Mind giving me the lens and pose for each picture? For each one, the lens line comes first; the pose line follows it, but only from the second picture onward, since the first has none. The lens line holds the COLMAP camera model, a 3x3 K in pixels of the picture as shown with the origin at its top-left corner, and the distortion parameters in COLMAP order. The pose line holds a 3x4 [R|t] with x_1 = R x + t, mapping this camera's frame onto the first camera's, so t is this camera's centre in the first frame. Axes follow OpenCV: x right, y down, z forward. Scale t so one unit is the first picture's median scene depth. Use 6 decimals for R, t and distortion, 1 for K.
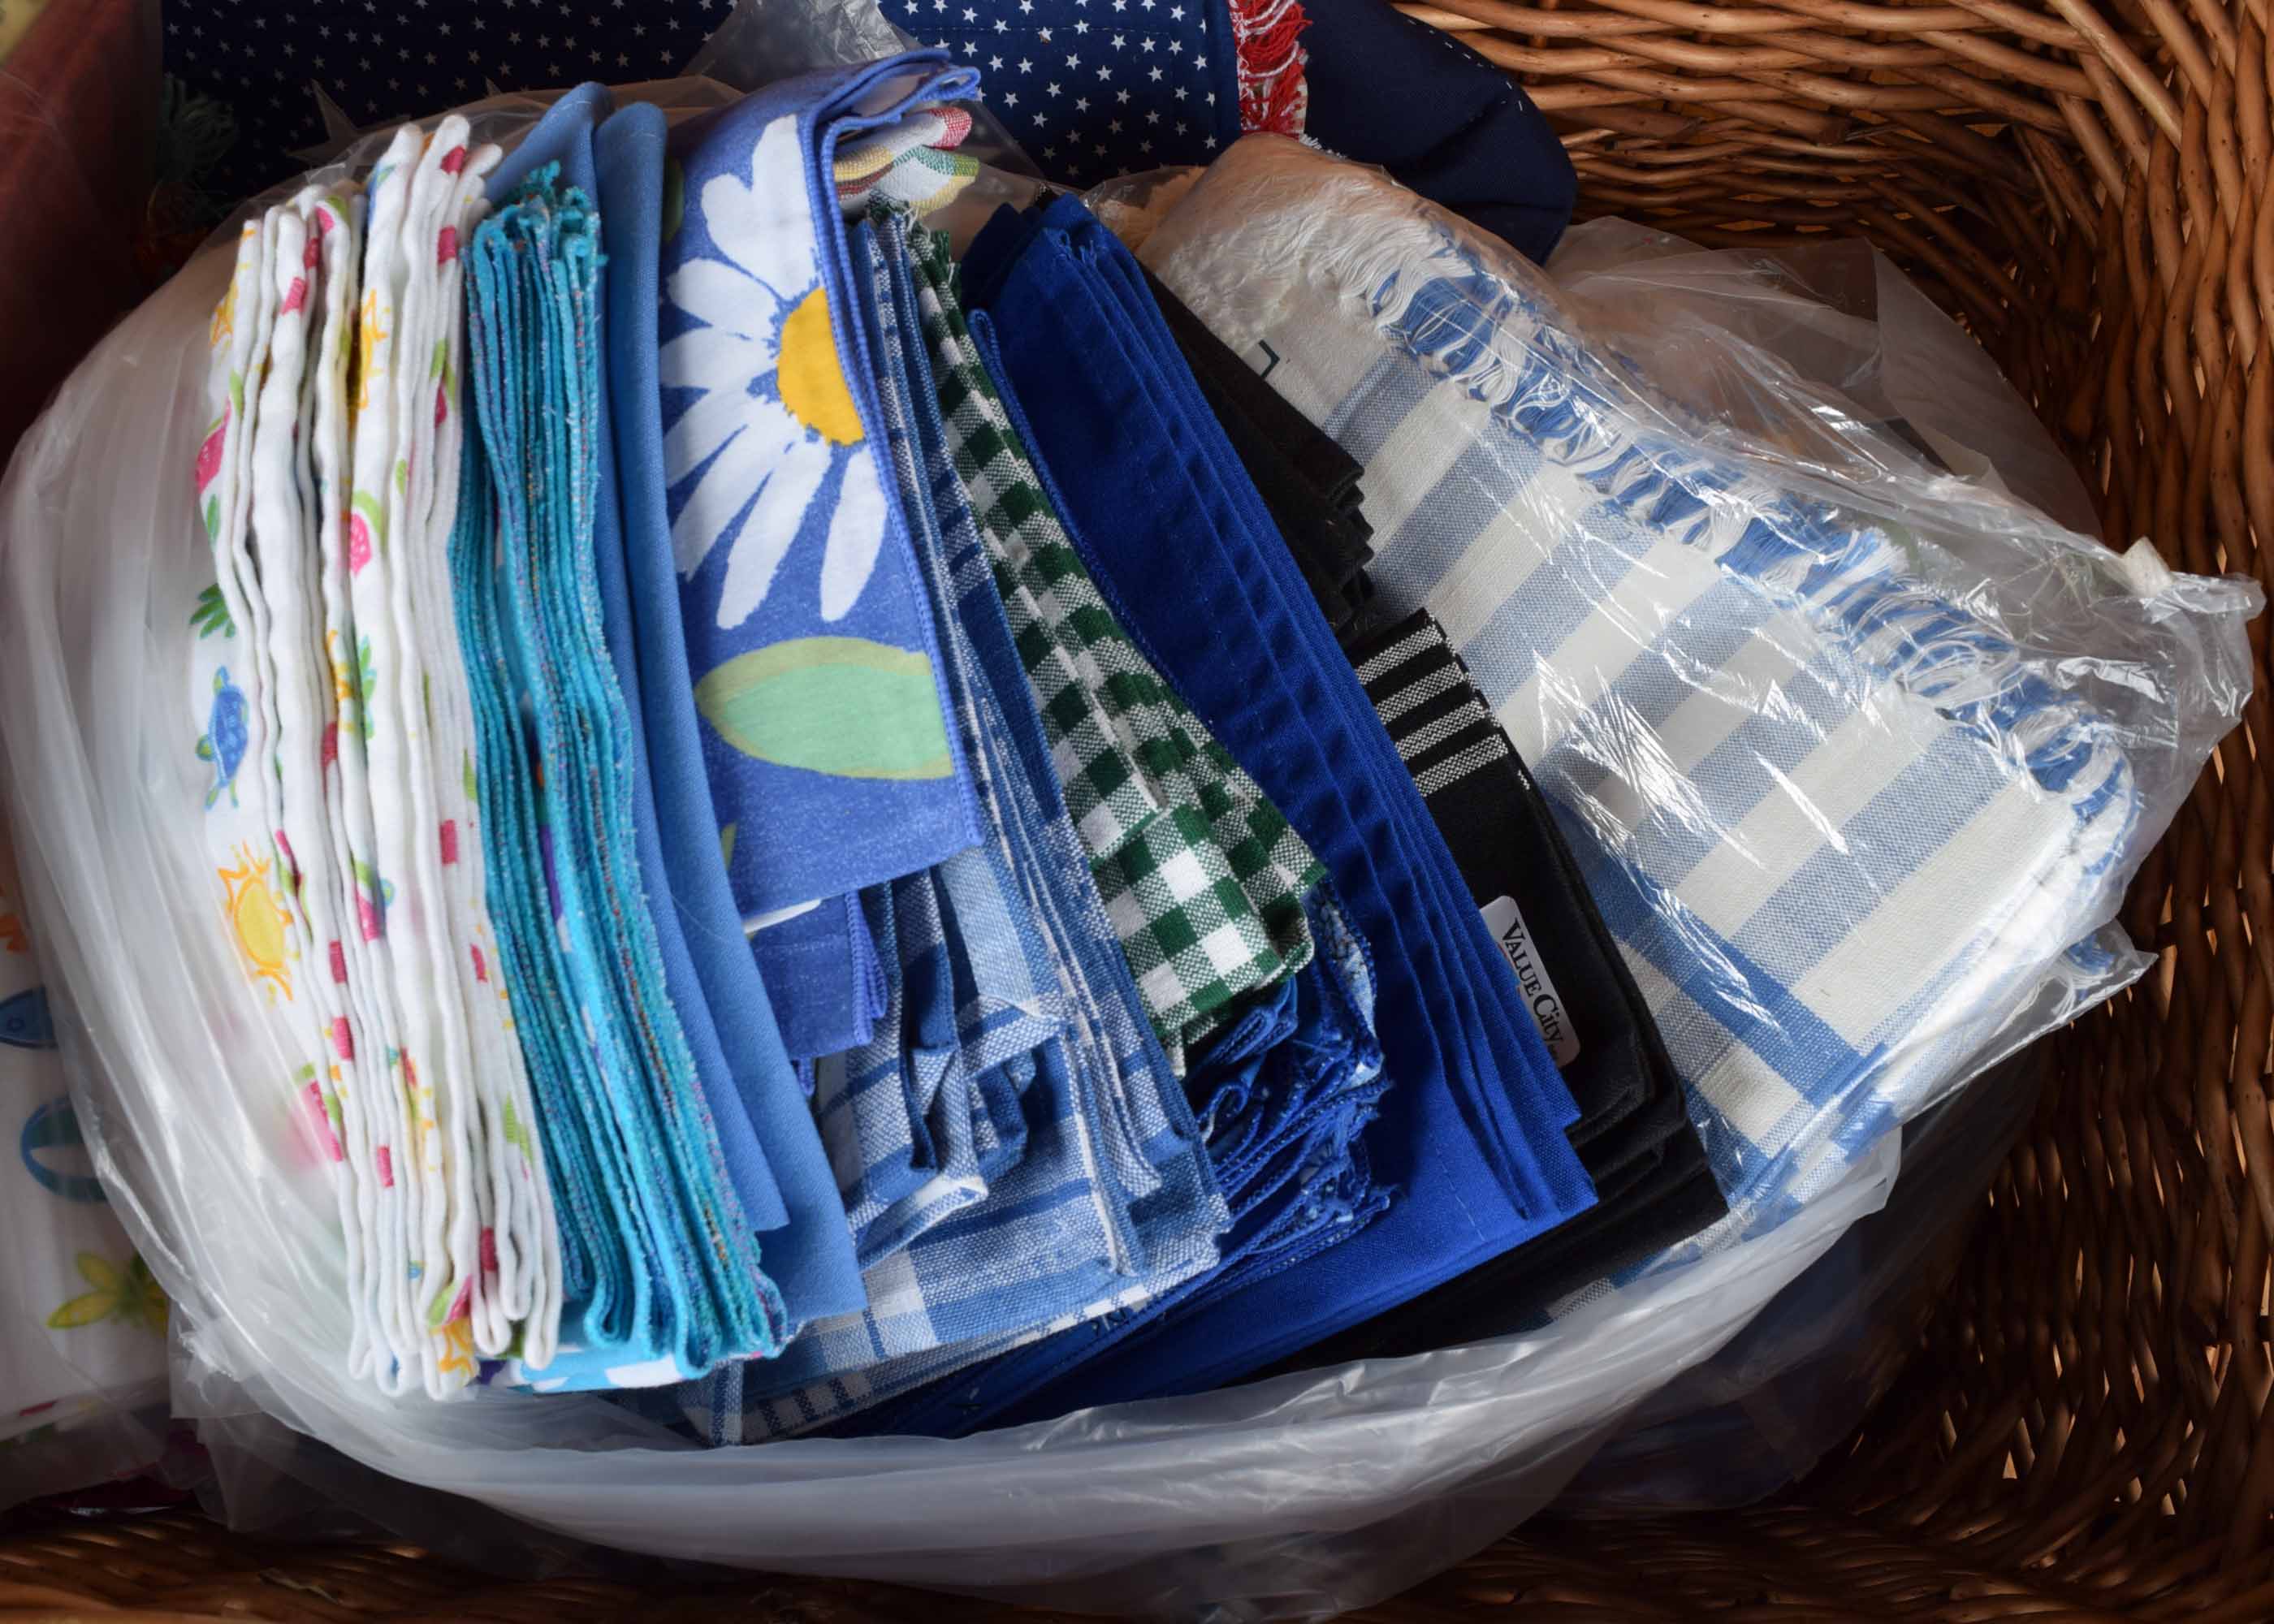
lens RADIAL K [[1749.2, 0, 1144.2], [0, 1749.2, 817.5], [0, 0, 1]] dist [-0.071485, 0.002899]
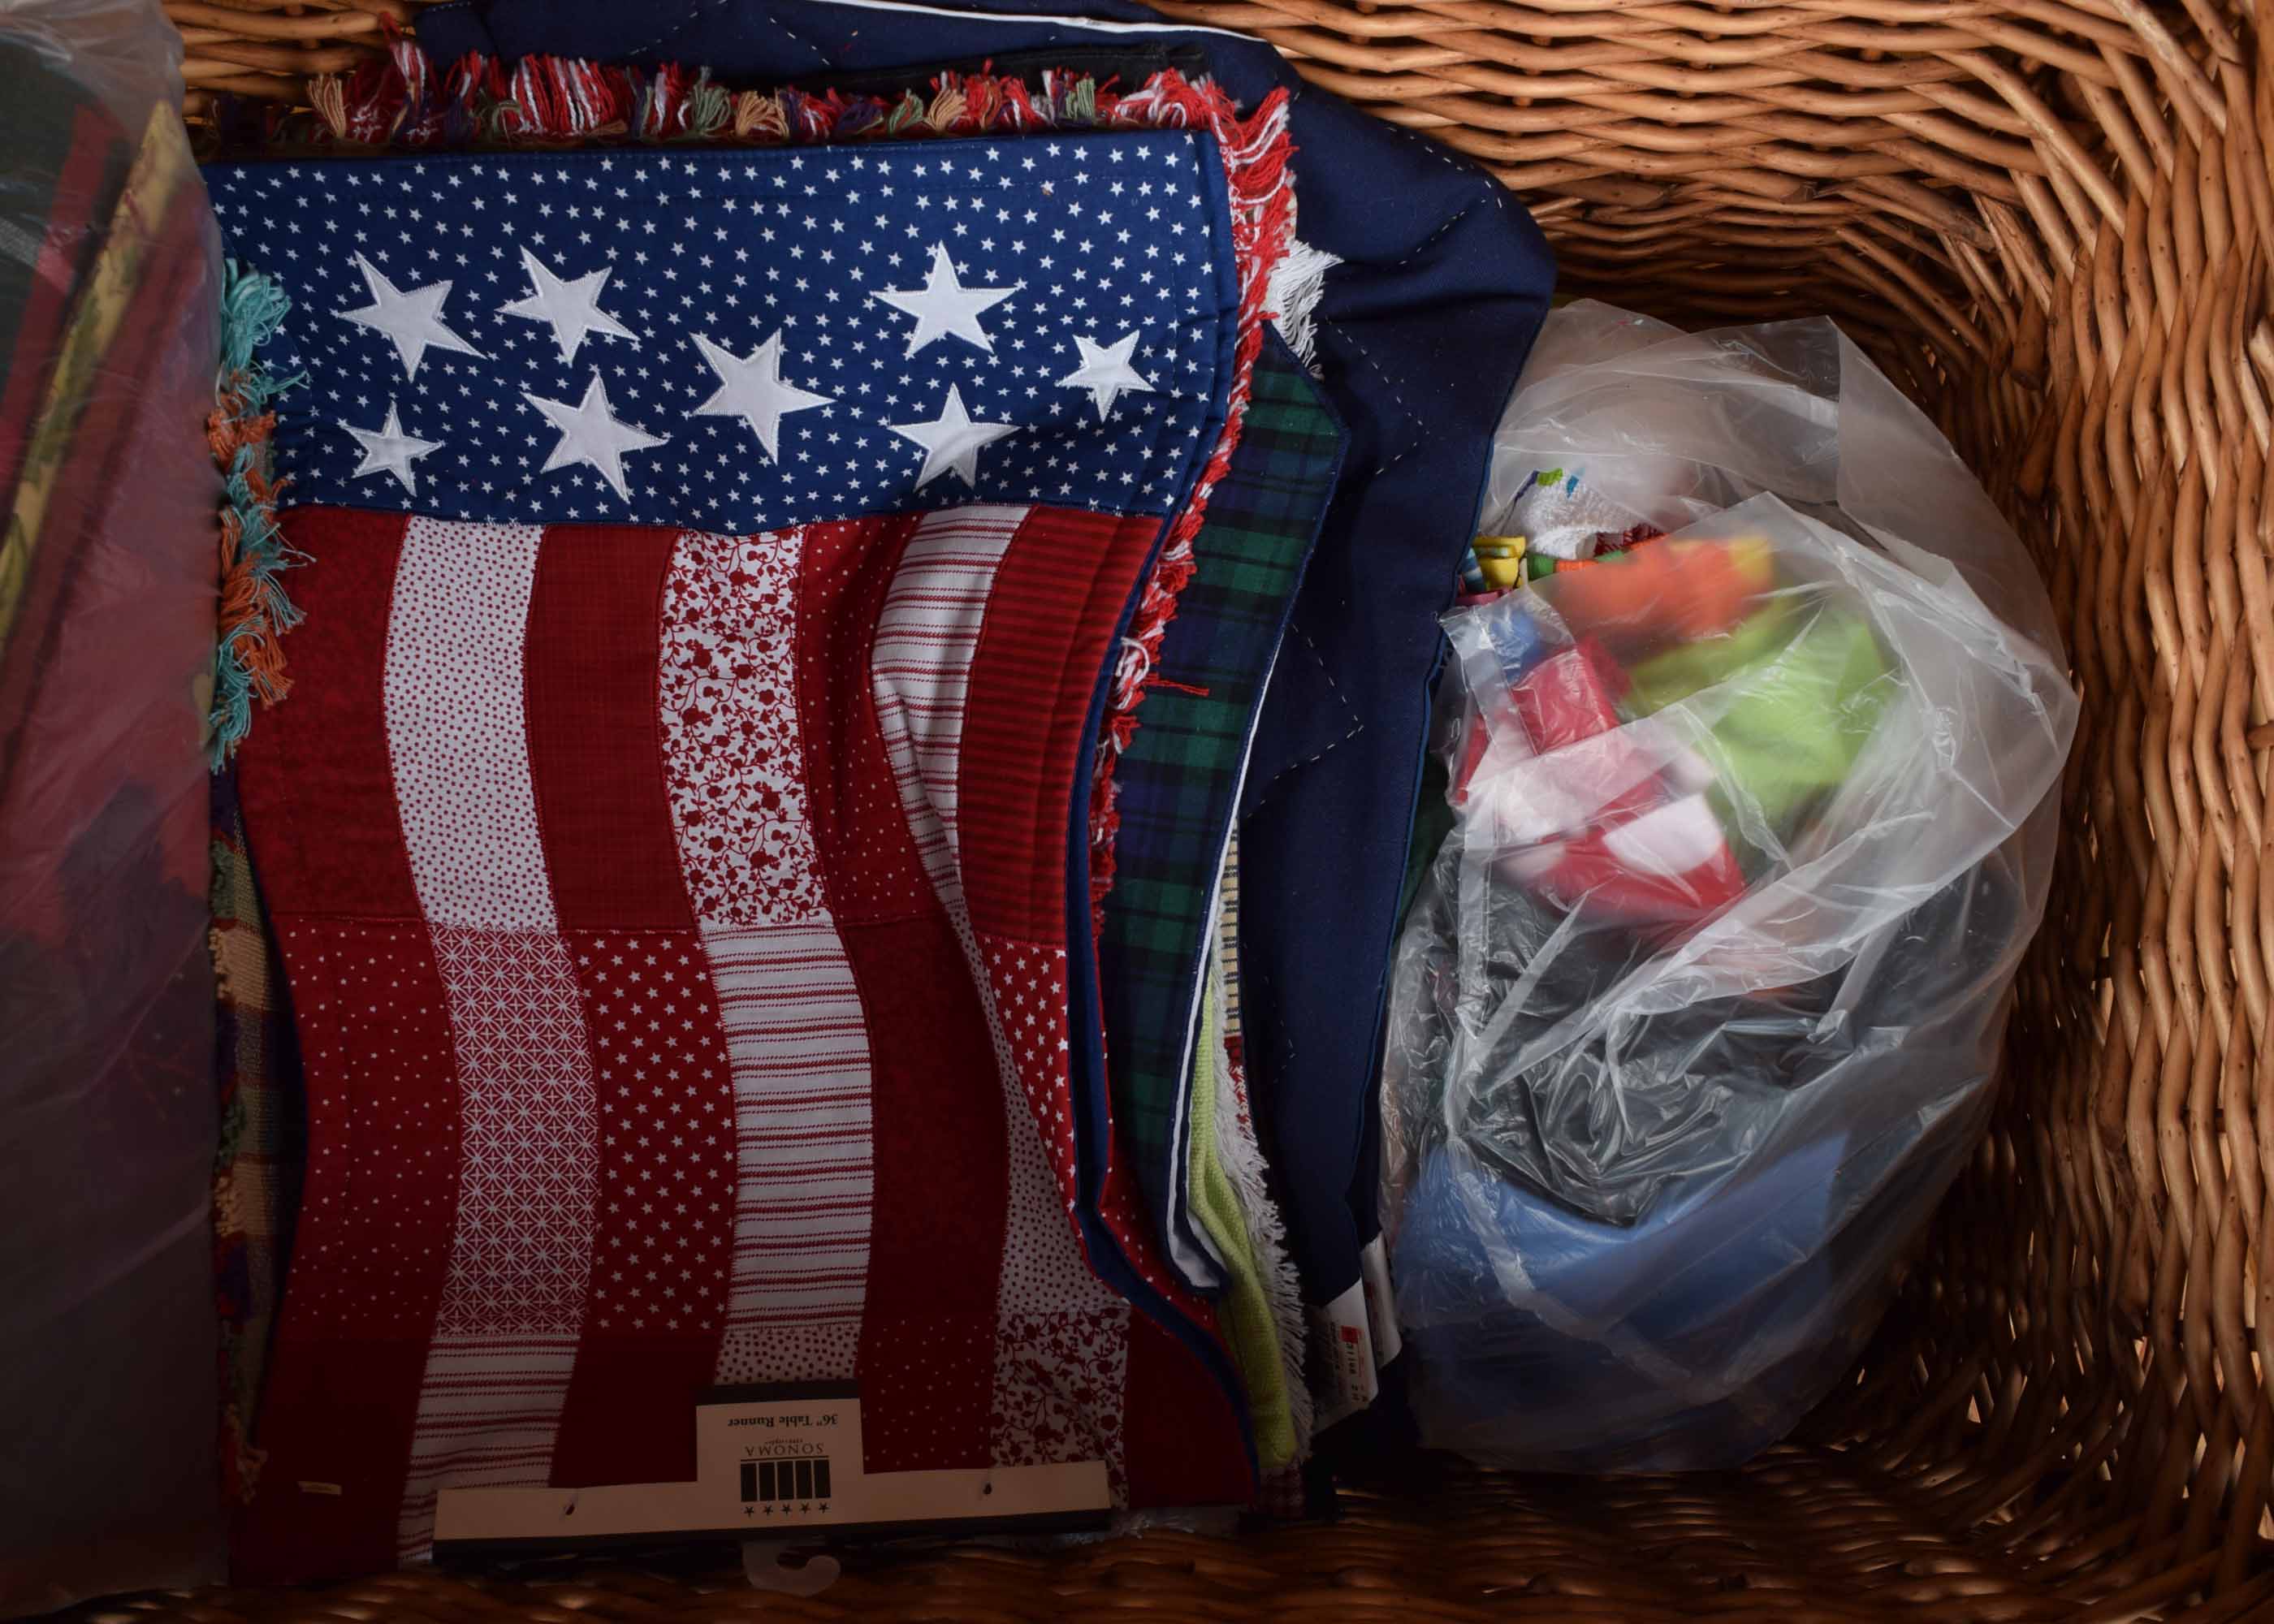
lens RADIAL K [[1749.2, 0, 1144.2], [0, 1749.2, 817.5], [0, 0, 1]] dist [-0.071485, 0.002899]
pose [[0.998794, -0.048331, -0.008641, -0.007309], [0.048939, 0.994162, 0.096159, -0.162470], [0.003943, -0.096466, 0.995328, -0.092778]]
